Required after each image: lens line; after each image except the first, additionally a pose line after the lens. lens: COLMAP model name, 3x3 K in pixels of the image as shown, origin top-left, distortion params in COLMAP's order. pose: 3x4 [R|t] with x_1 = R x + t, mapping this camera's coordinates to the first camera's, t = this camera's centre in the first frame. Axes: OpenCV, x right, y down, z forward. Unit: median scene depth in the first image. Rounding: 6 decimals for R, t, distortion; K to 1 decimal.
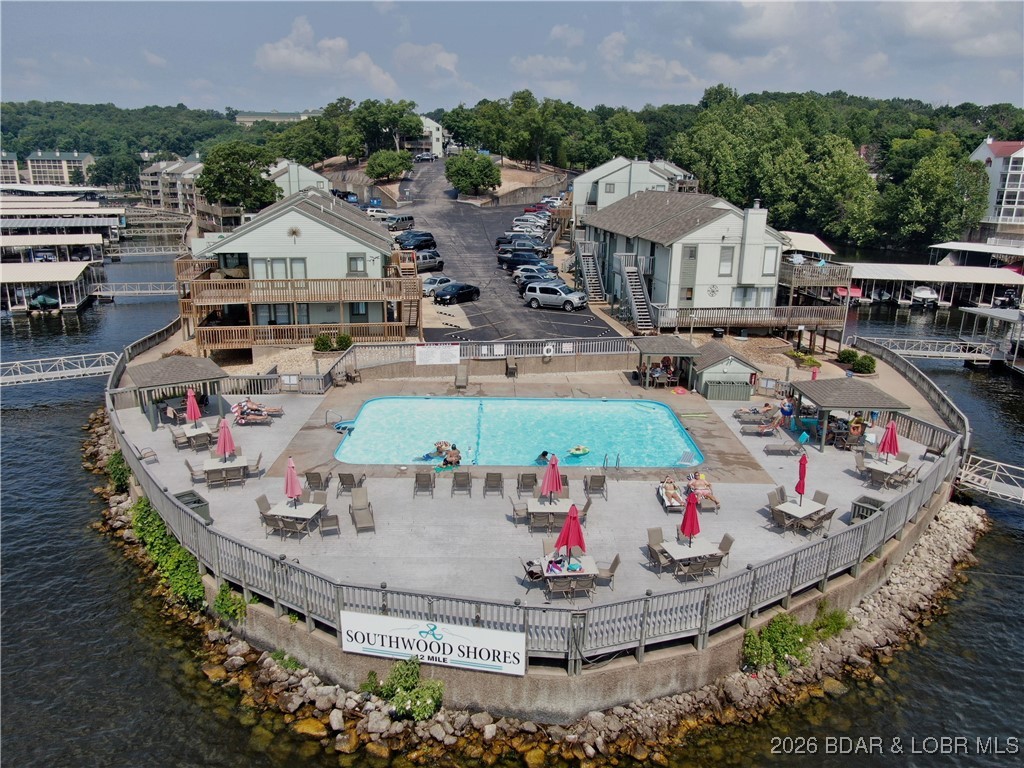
lens RADIAL K [[725.6, 0, 512.0], [0, 725.6, 384.0], [0, 0, 1]] dist [0.000383, -0.004680]
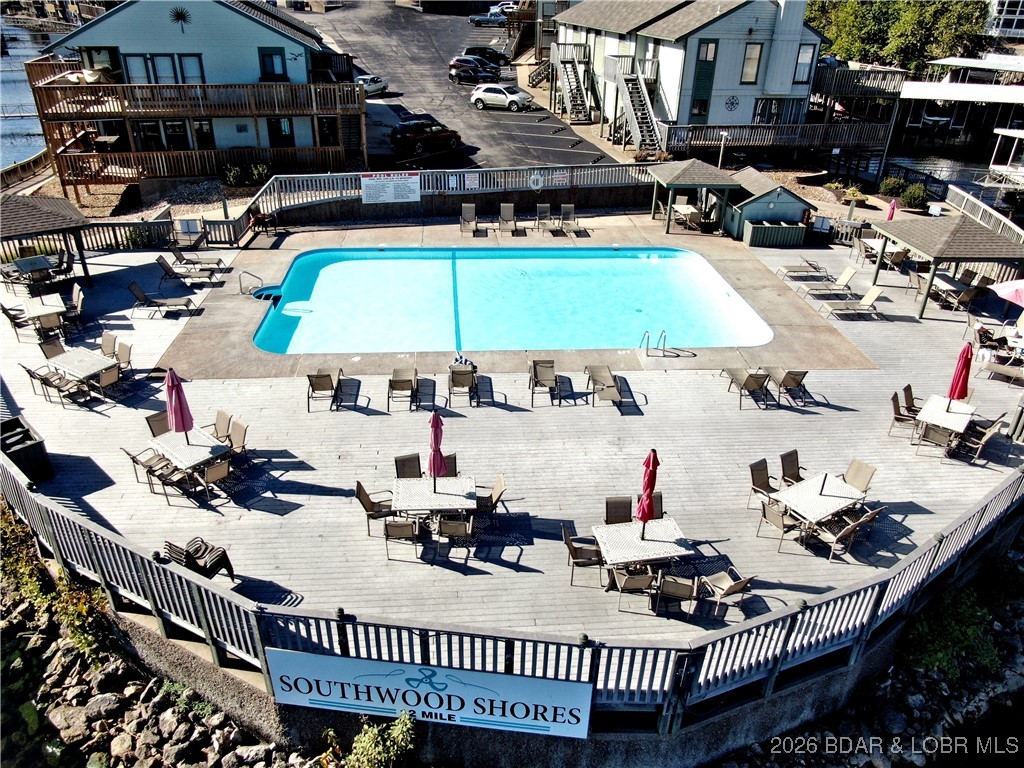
lens RADIAL K [[725.6, 0, 512.0], [0, 725.6, 384.0], [0, 0, 1]] dist [0.000383, -0.004680]
pose [[0.997264, -0.027000, 0.068817, -0.032431], [0.011282, 0.975598, 0.219274, -0.006226], [-0.073058, -0.217898, 0.973233, 0.203038]]
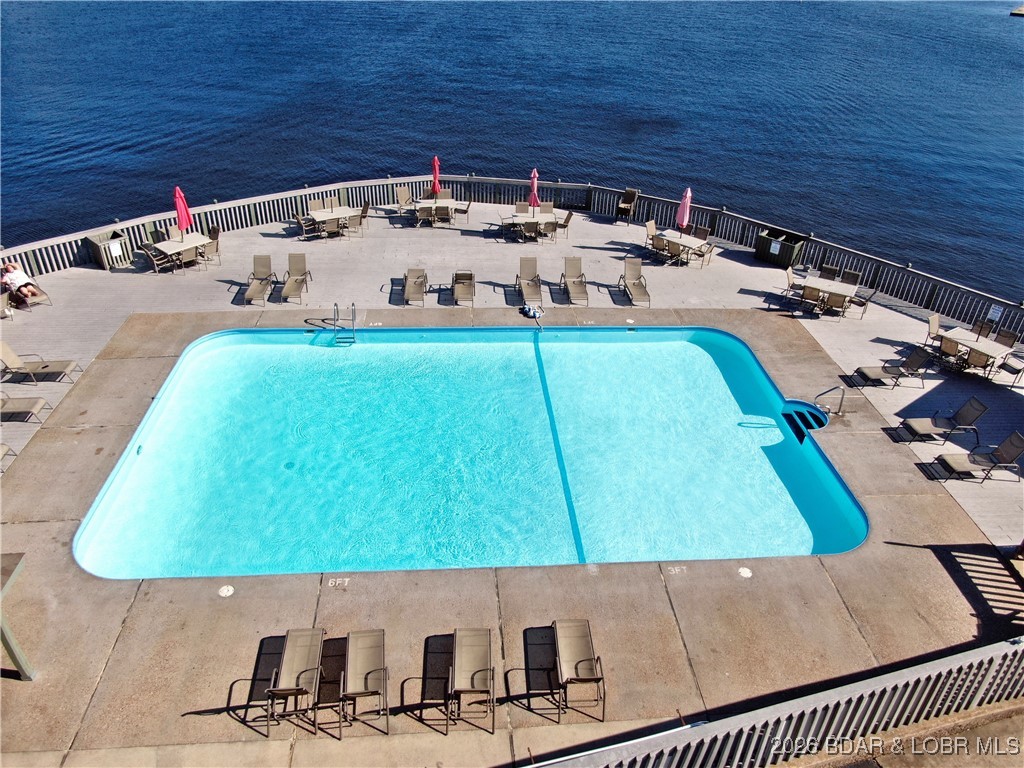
lens RADIAL K [[725.6, 0, 512.0], [0, 725.6, 384.0], [0, 0, 1]] dist [0.000383, -0.004680]
pose [[-0.996253, -0.008371, -0.086076, 0.026006], [-0.070618, 0.653293, 0.753804, -0.268989], [0.049923, 0.757059, -0.651437, 1.026950]]
